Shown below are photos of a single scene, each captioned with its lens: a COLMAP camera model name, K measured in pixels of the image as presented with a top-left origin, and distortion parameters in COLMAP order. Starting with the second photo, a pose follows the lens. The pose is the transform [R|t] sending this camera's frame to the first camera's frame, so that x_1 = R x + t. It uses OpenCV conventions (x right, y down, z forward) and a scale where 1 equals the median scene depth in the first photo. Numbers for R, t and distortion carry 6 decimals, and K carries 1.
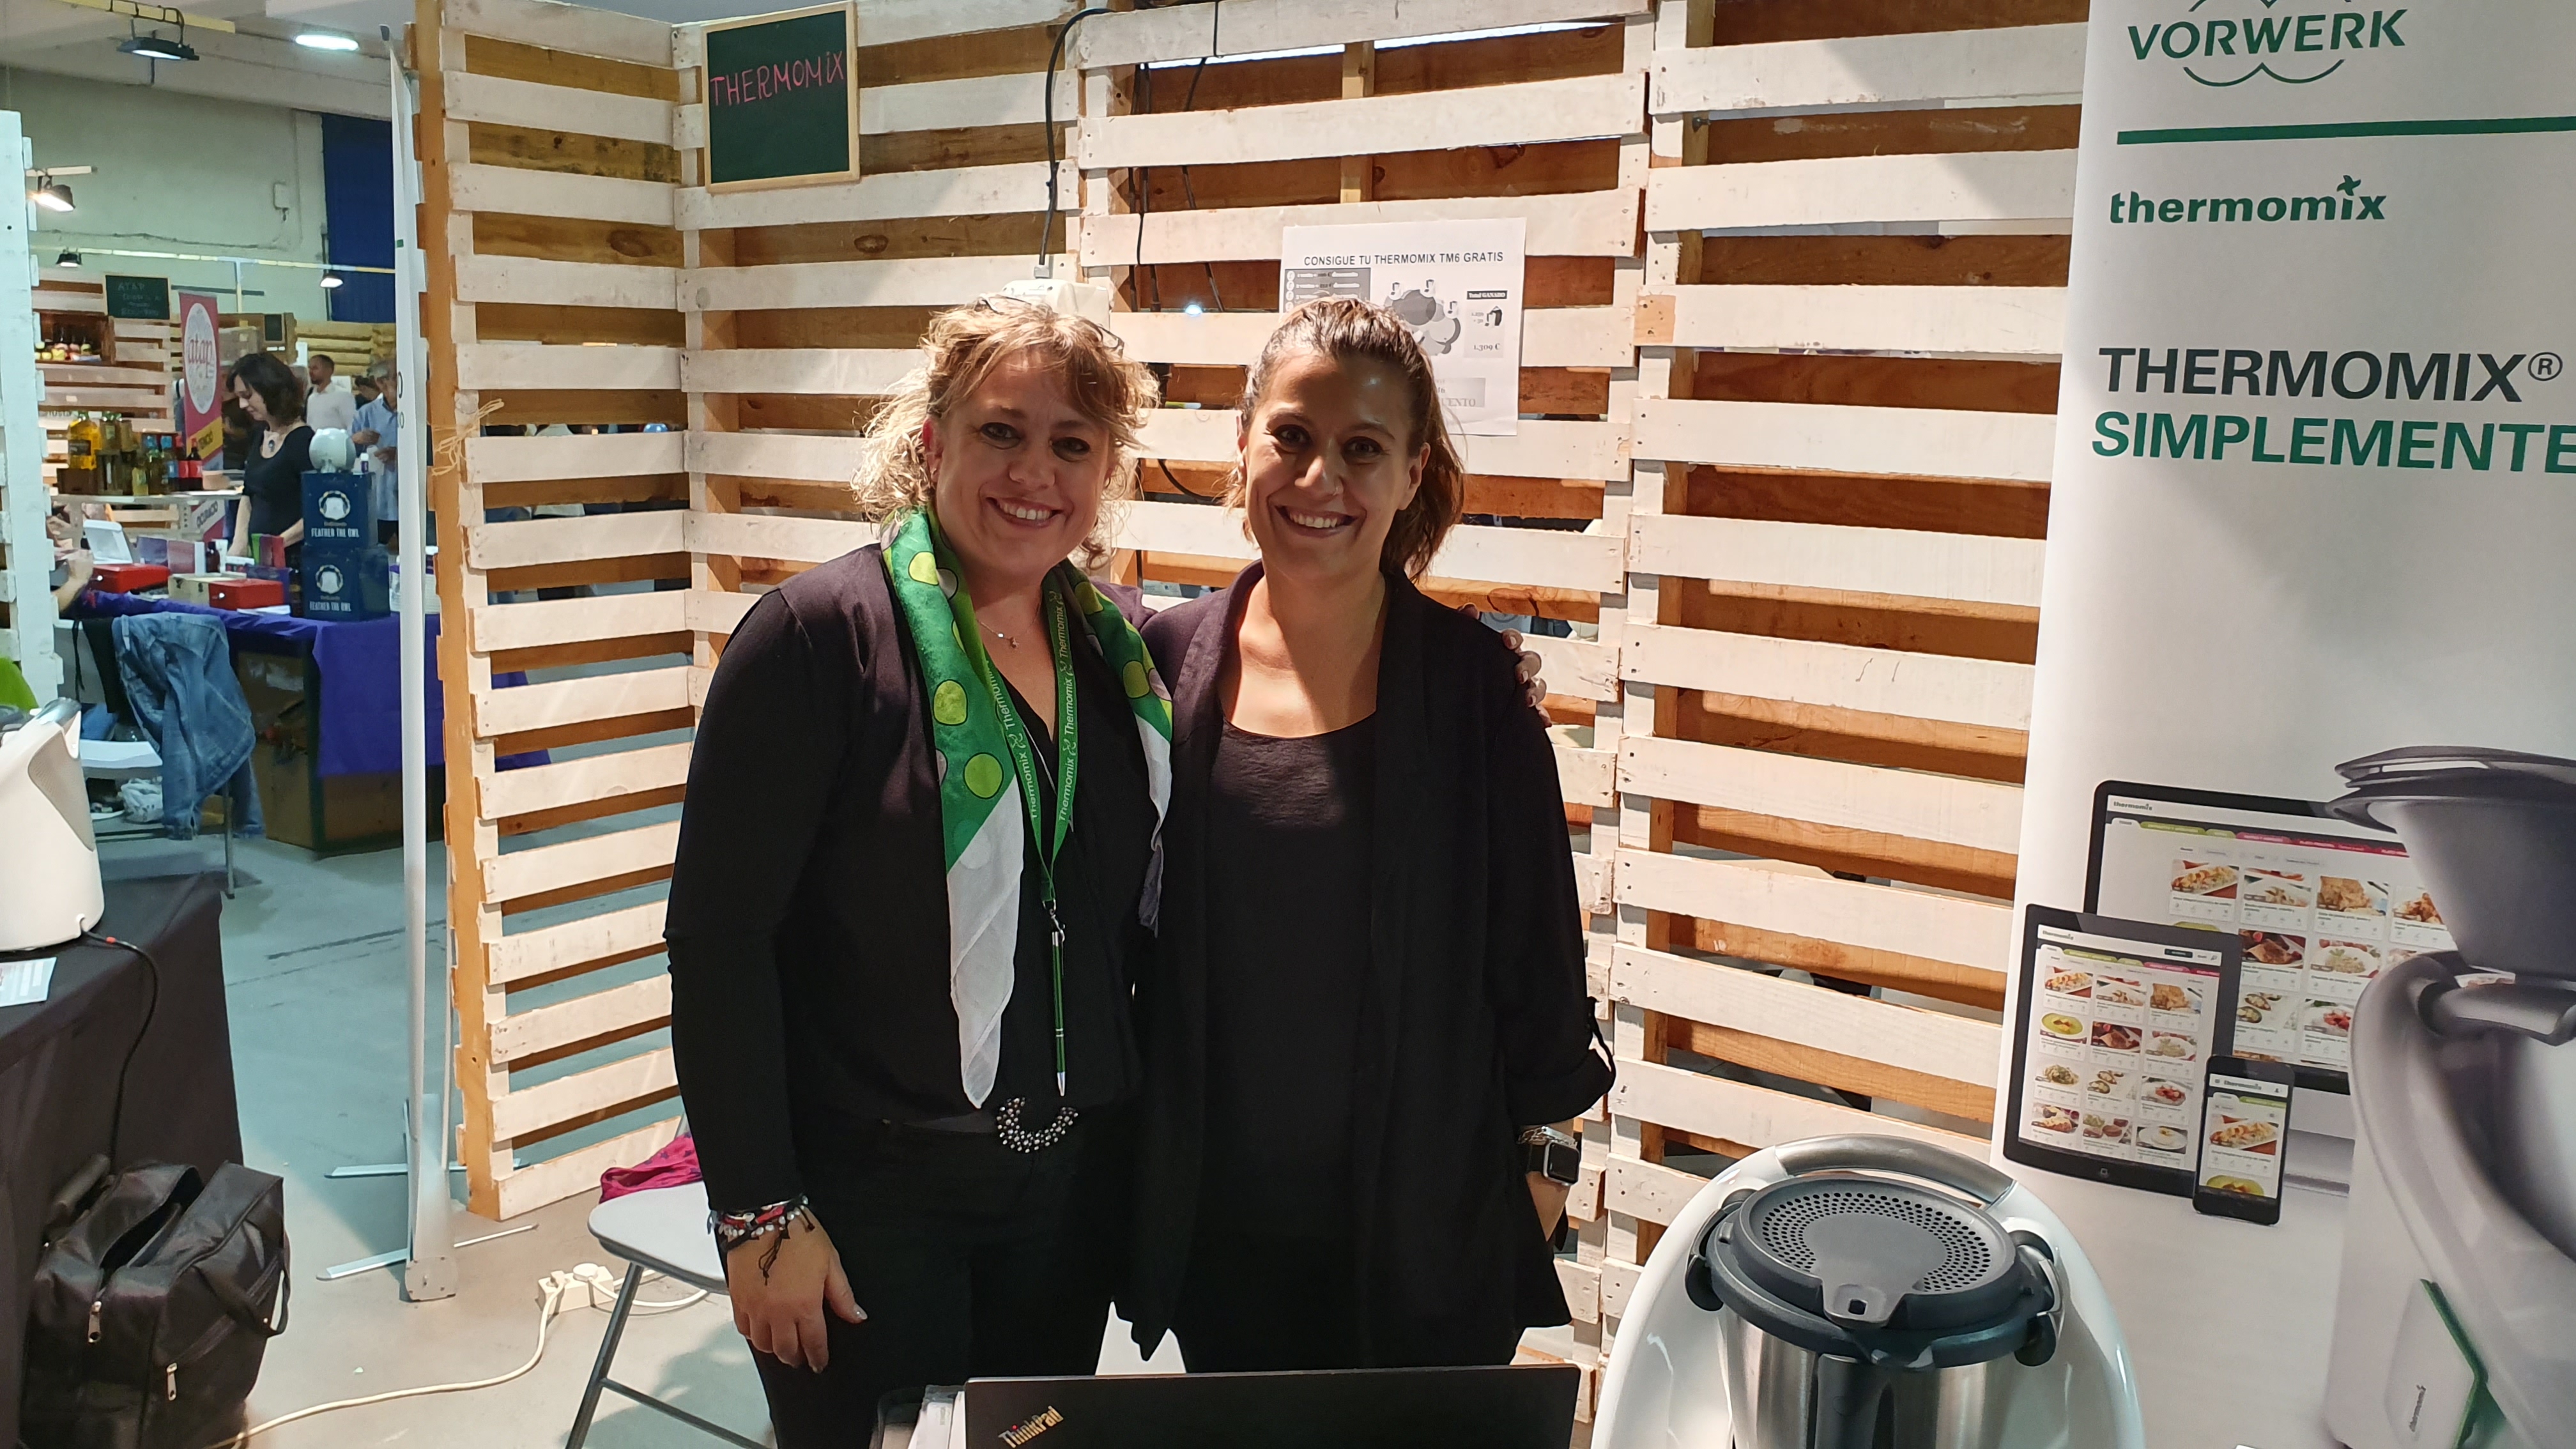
lens RADIAL K [[2020.9, 0, 1285.8], [0, 2020.9, 718.7], [0, 0, 1]] dist [0.041648, 0.000367]
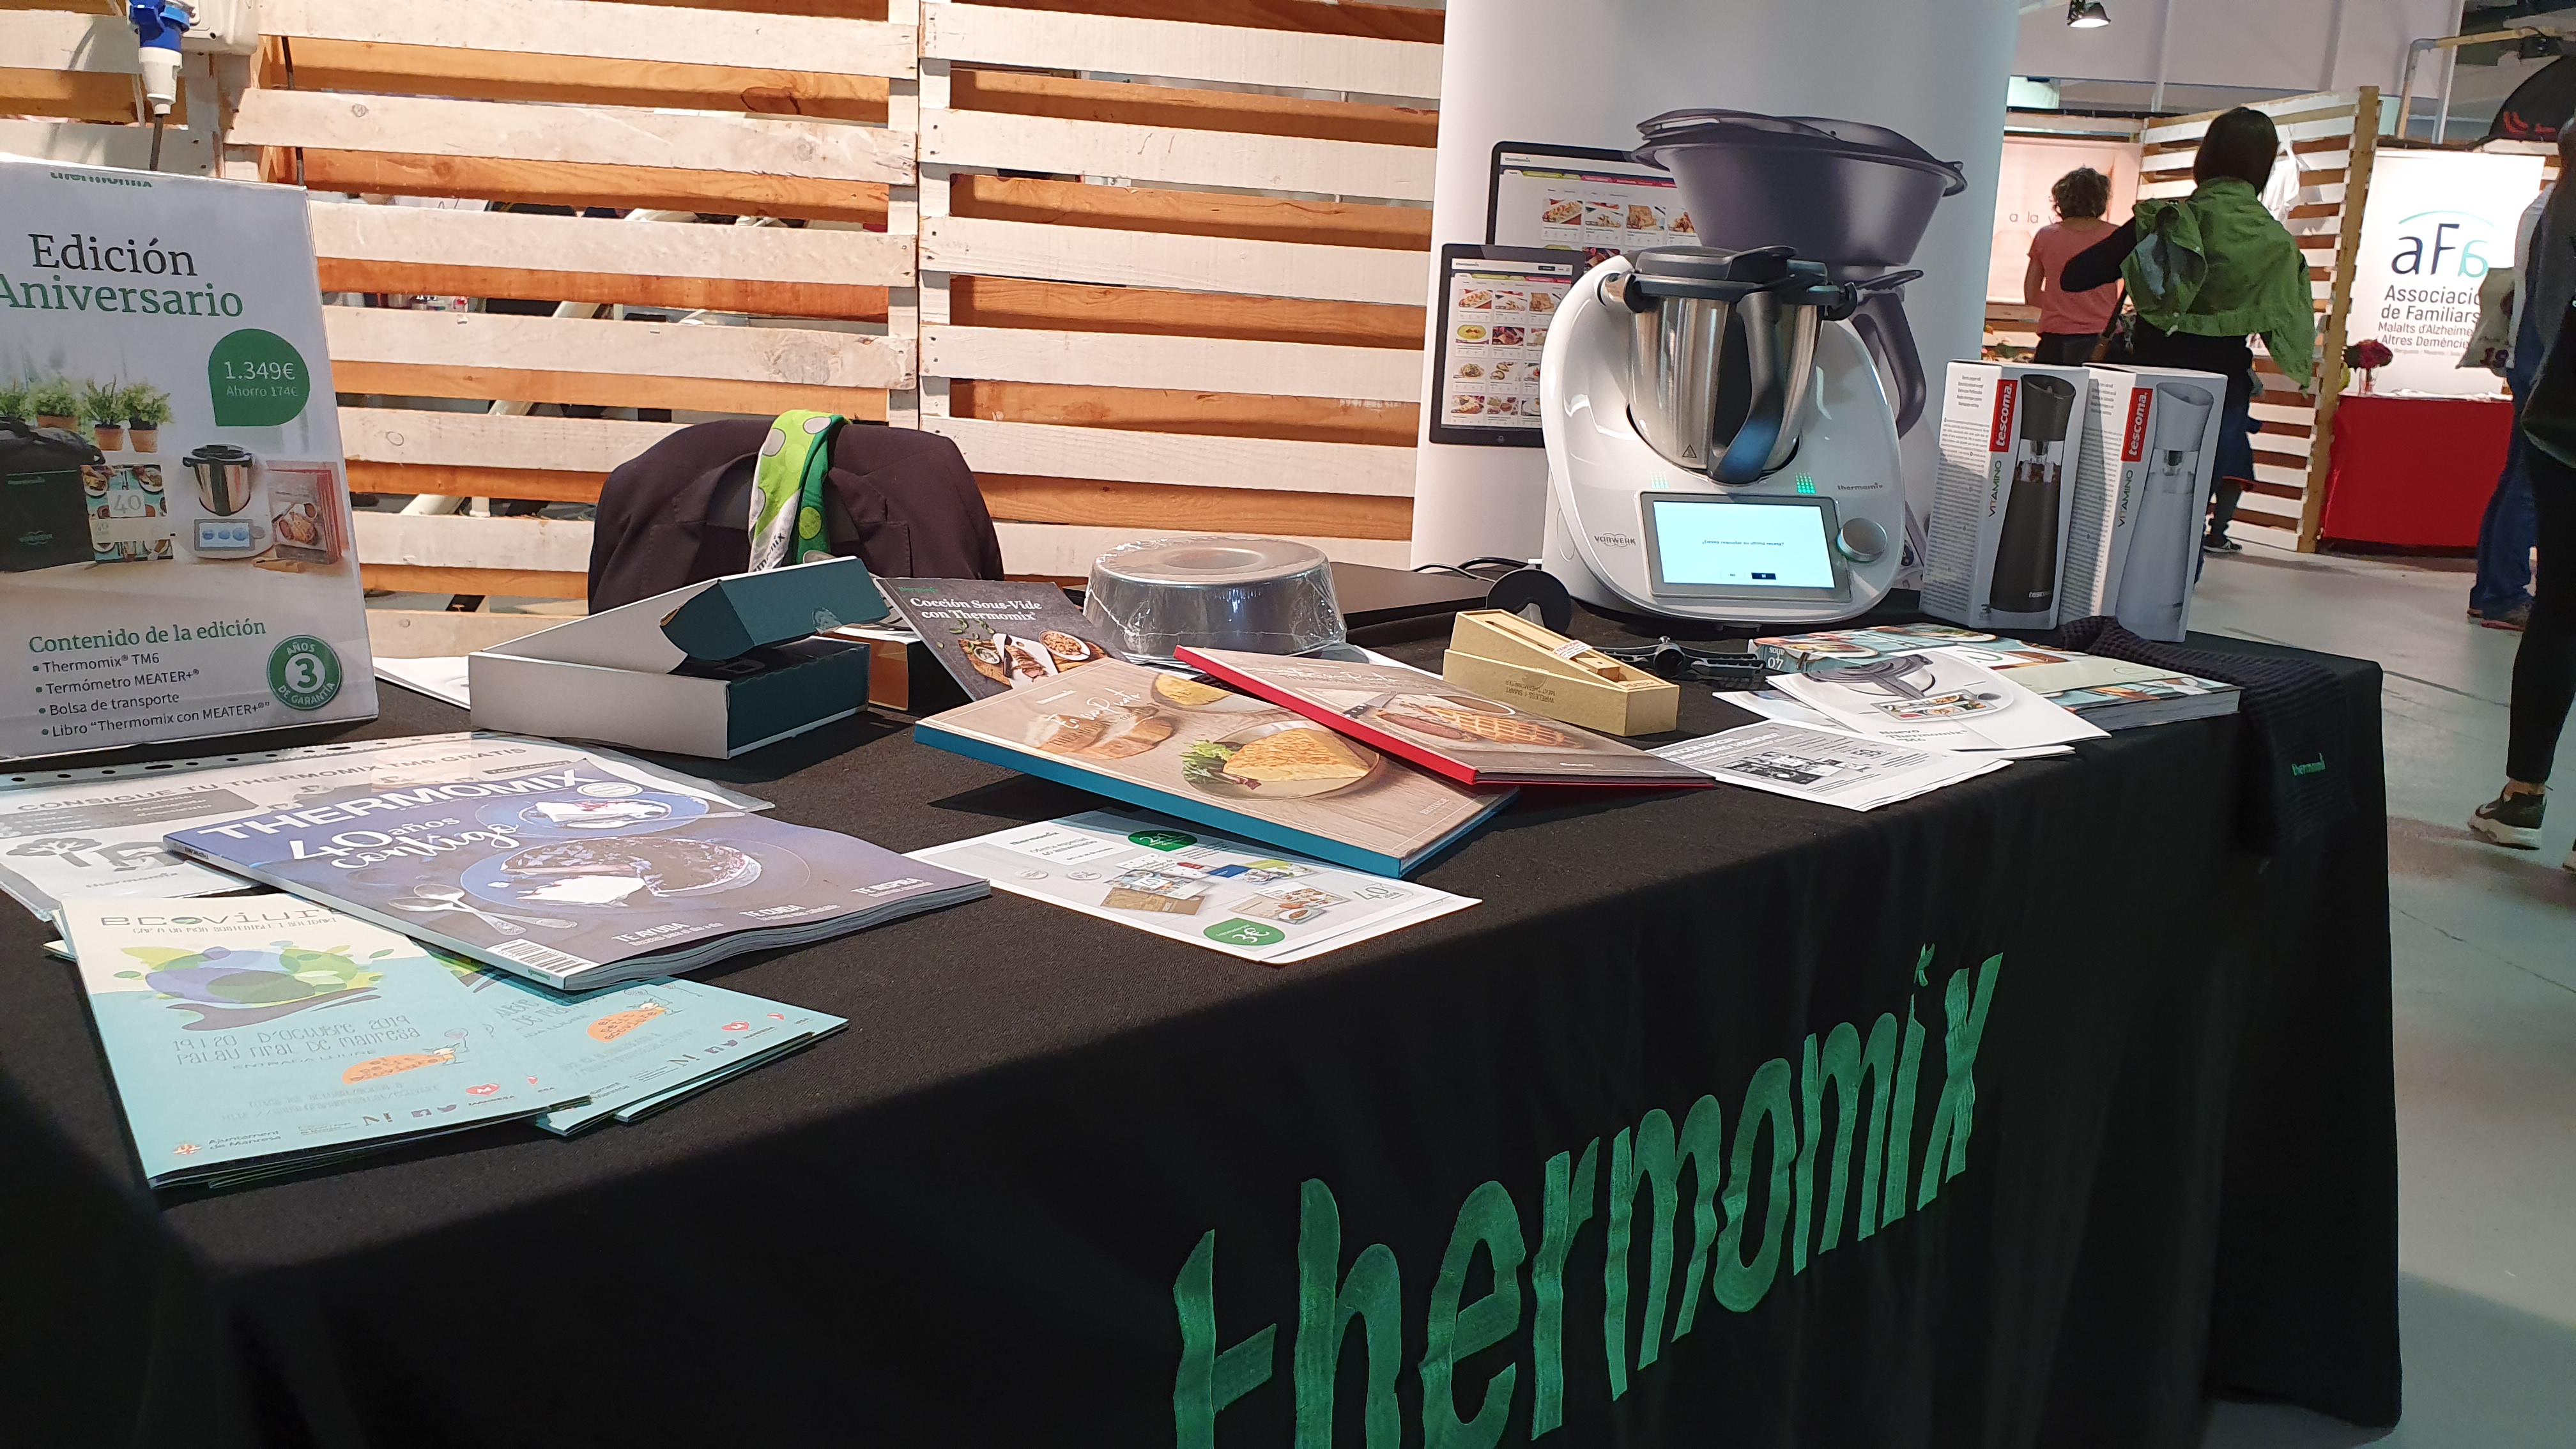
lens RADIAL K [[2020.9, 0, 1287.6], [0, 2020.9, 727.9], [0, 0, 1]] dist [0.041648, 0.000367]
pose [[0.752307, -0.115143, 0.648673, -0.621756], [0.066168, 0.992836, 0.099495, 0.272108], [-0.655482, -0.031930, 0.754536, 0.054515]]
